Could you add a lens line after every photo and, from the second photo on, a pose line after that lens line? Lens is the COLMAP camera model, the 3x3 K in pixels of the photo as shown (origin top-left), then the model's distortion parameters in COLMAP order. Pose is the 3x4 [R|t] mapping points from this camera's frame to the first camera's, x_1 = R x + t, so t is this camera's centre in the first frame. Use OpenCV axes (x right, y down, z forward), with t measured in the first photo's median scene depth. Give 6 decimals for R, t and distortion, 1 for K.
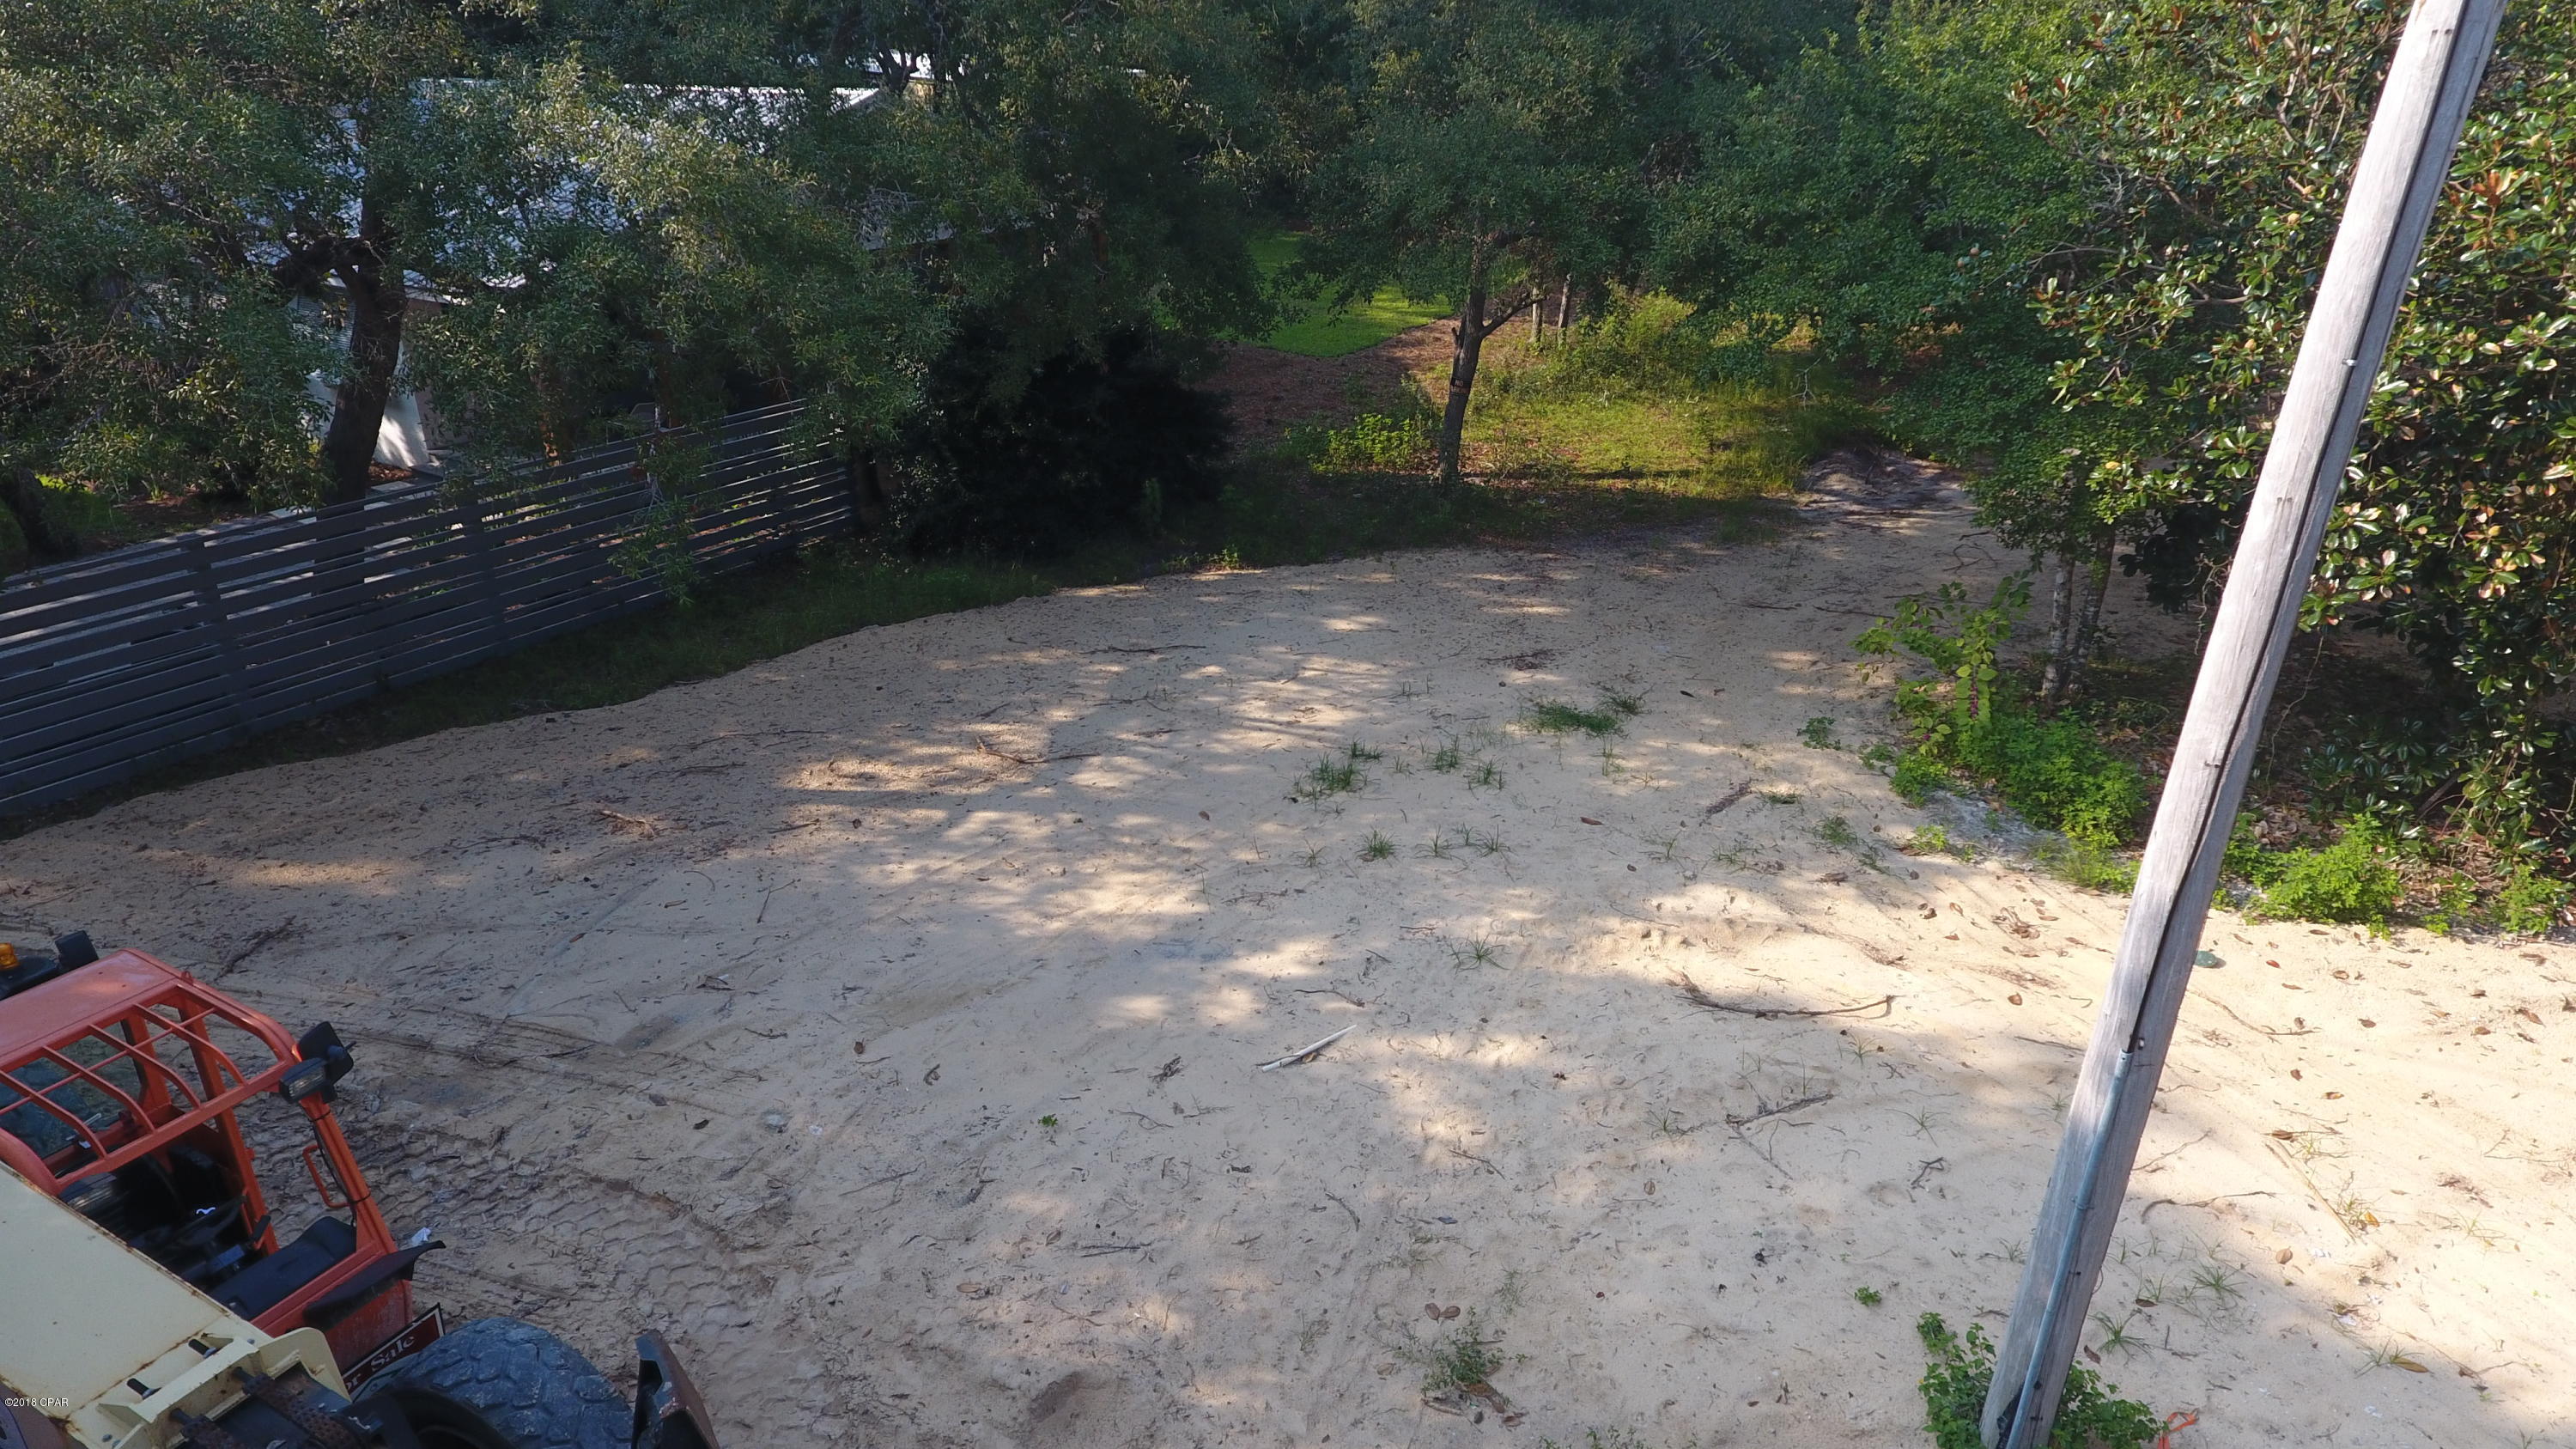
lens RADIAL K [[1502.7, 0, 1288.0], [0, 1502.7, 724.5], [0, 0, 1]] dist [-0.010931, 0.001368]
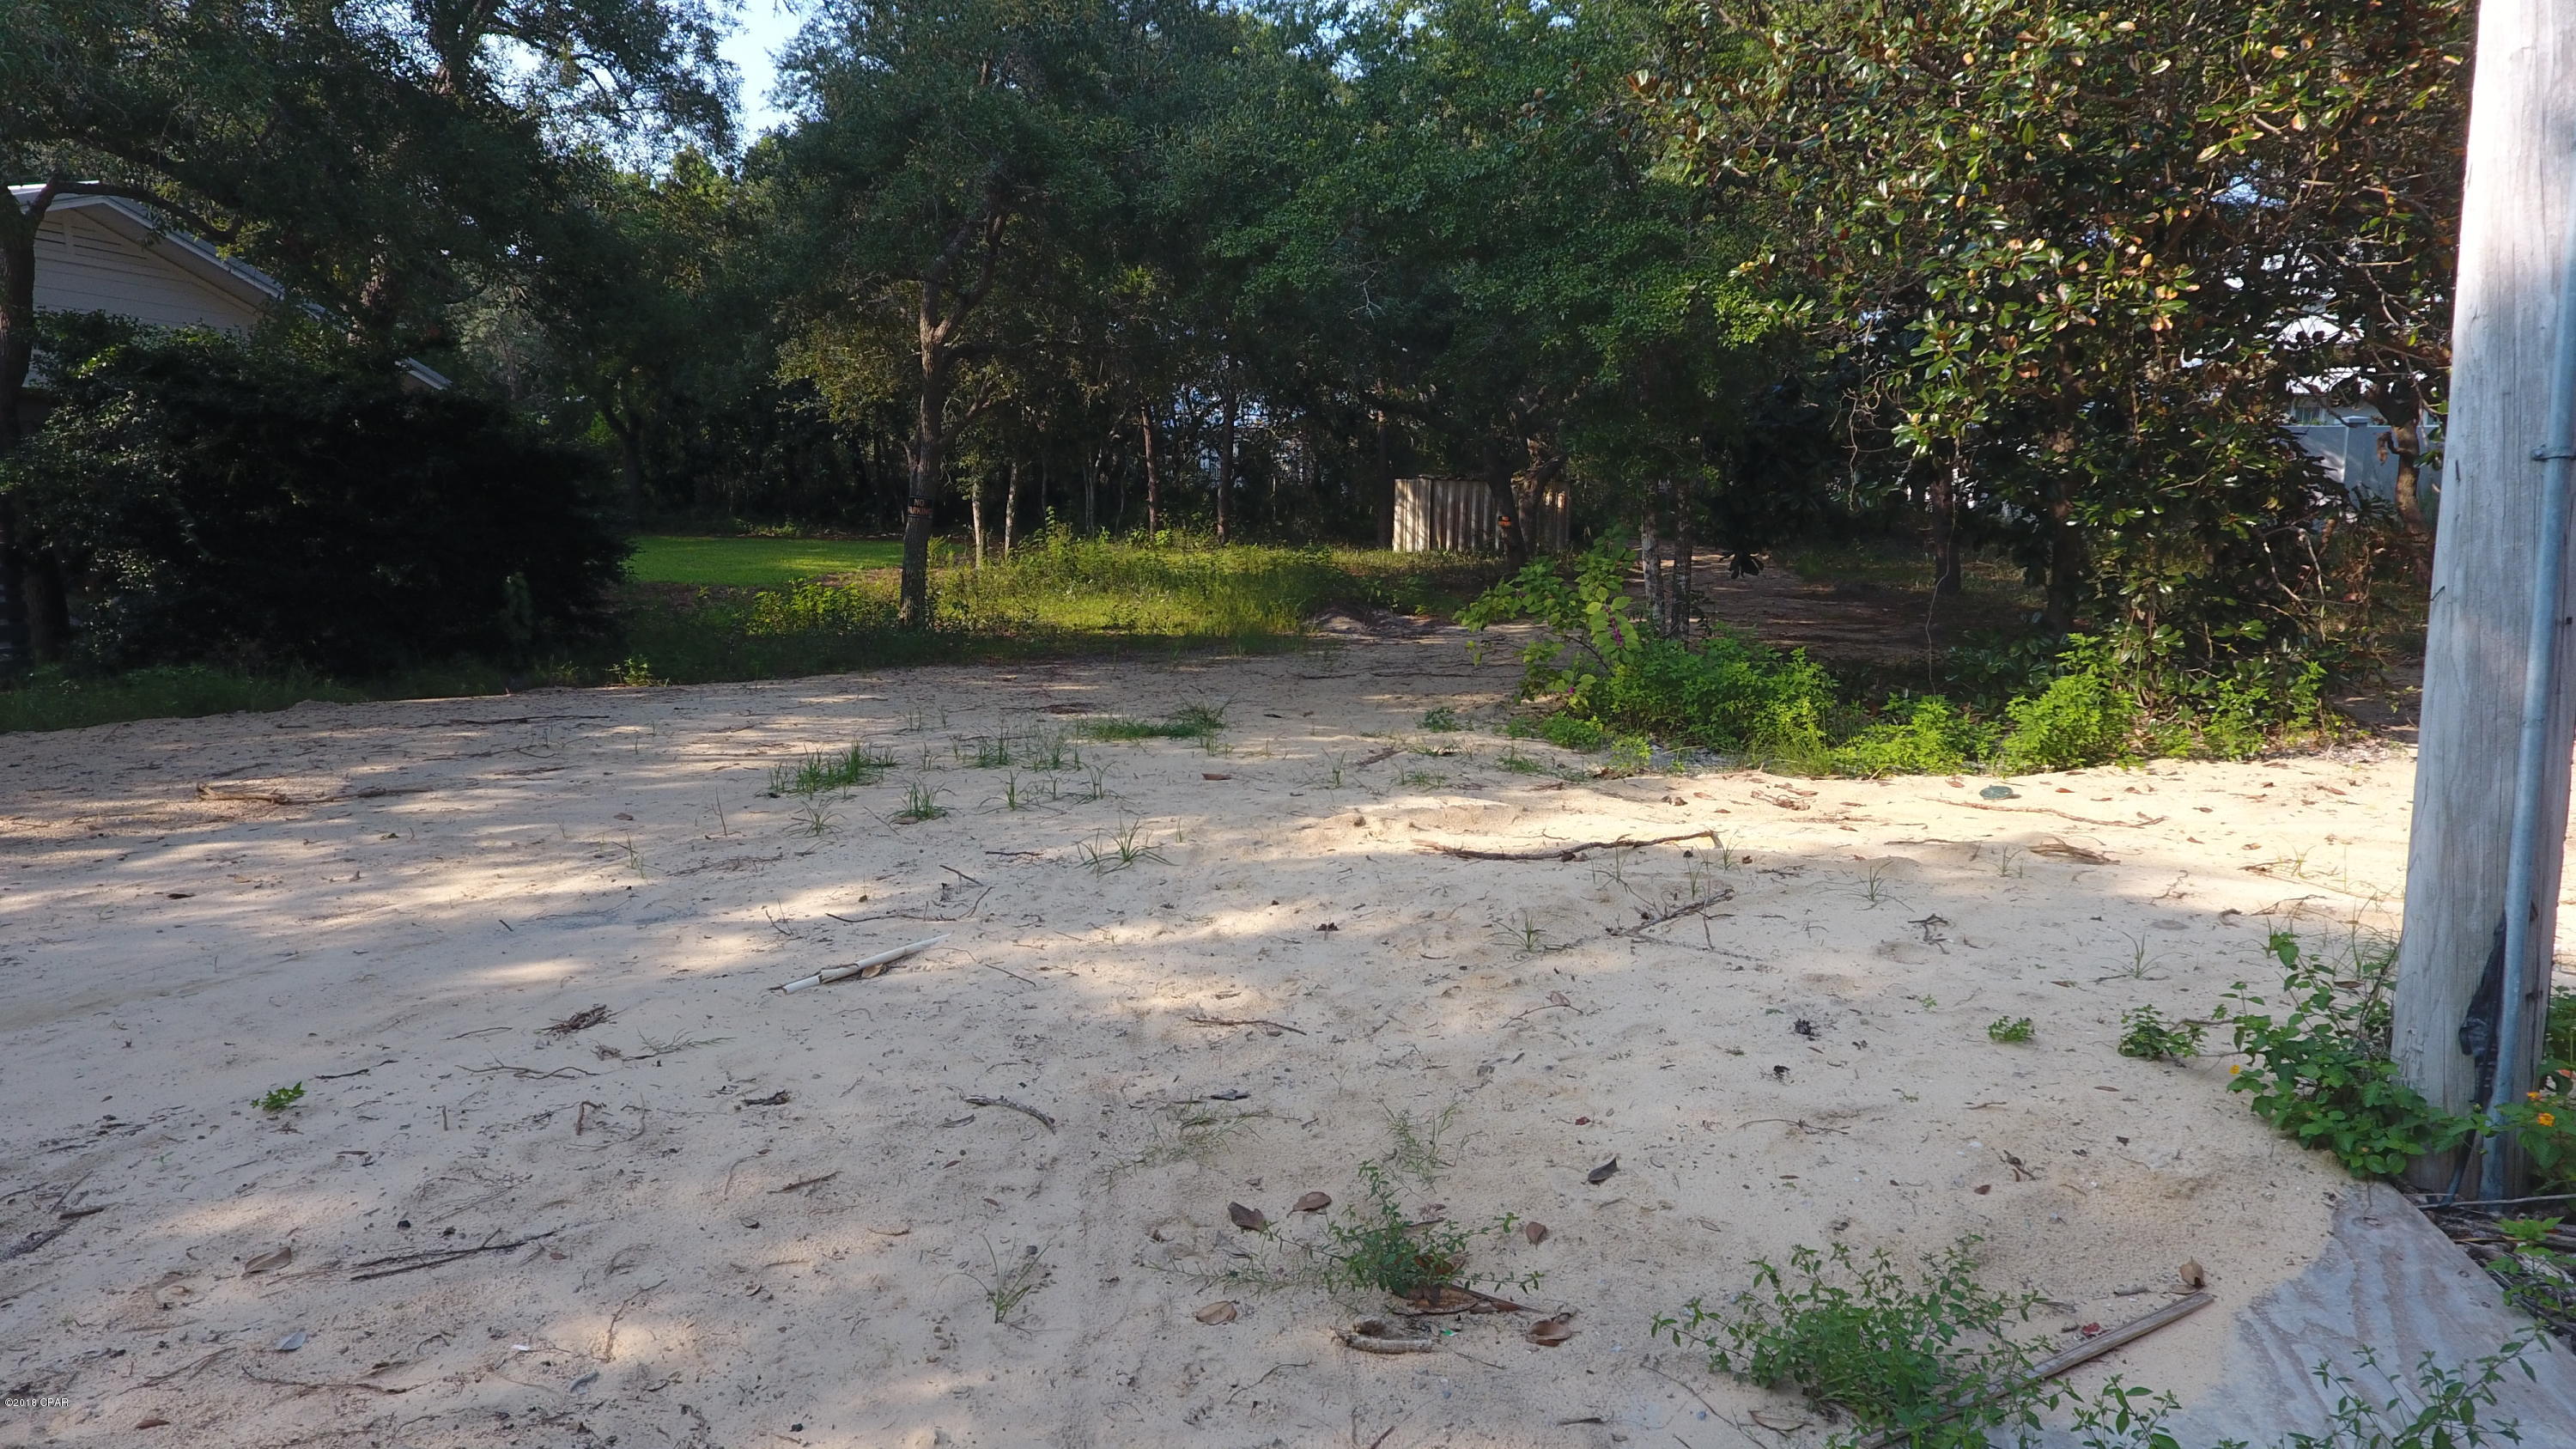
lens RADIAL K [[1502.7, 0, 1288.0], [0, 1502.7, 724.5], [0, 0, 1]] dist [-0.010931, 0.001368]
pose [[0.924248, -0.058287, 0.377316, -0.039044], [0.163400, 0.953582, -0.252946, 0.254548], [-0.345058, 0.295439, 0.890871, 0.392268]]
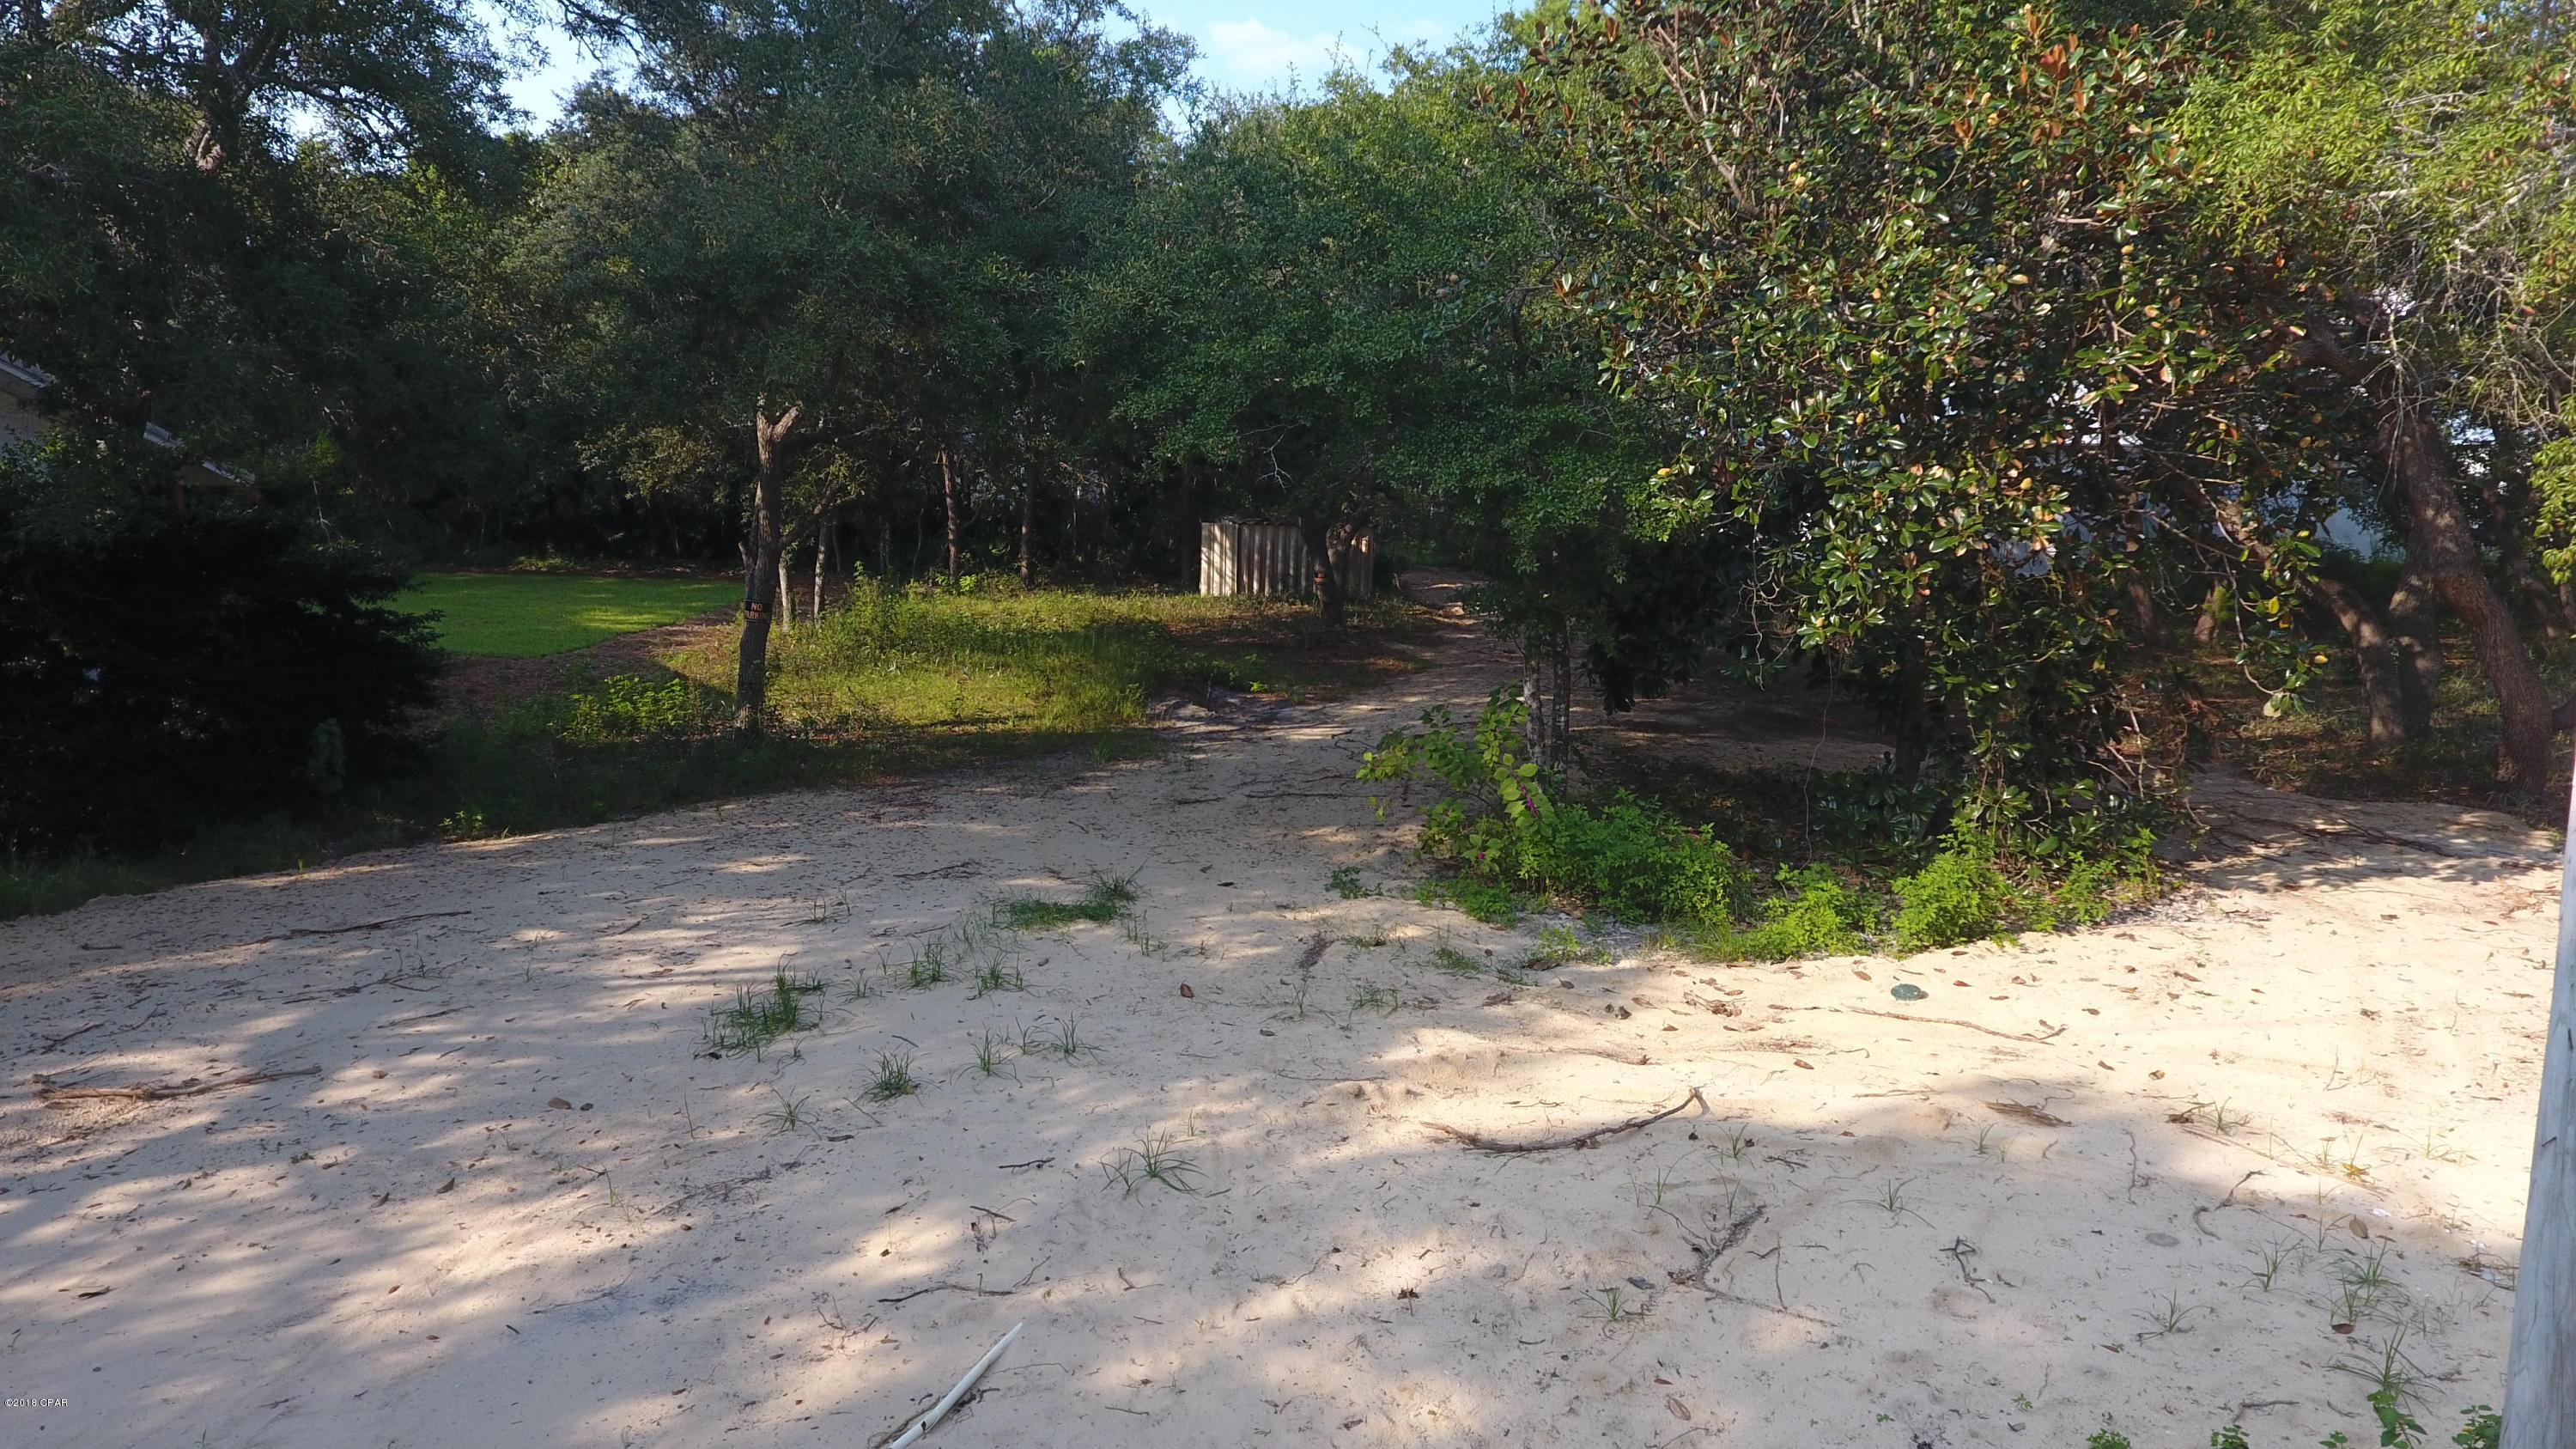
lens RADIAL K [[1502.7, 0, 1288.0], [0, 1502.7, 724.5], [0, 0, 1]] dist [-0.010931, 0.001368]
pose [[0.852271, -0.069907, 0.518409, -0.119753], [0.208040, 0.954580, -0.213297, 0.115727], [-0.479952, 0.289637, 0.828104, 0.403020]]
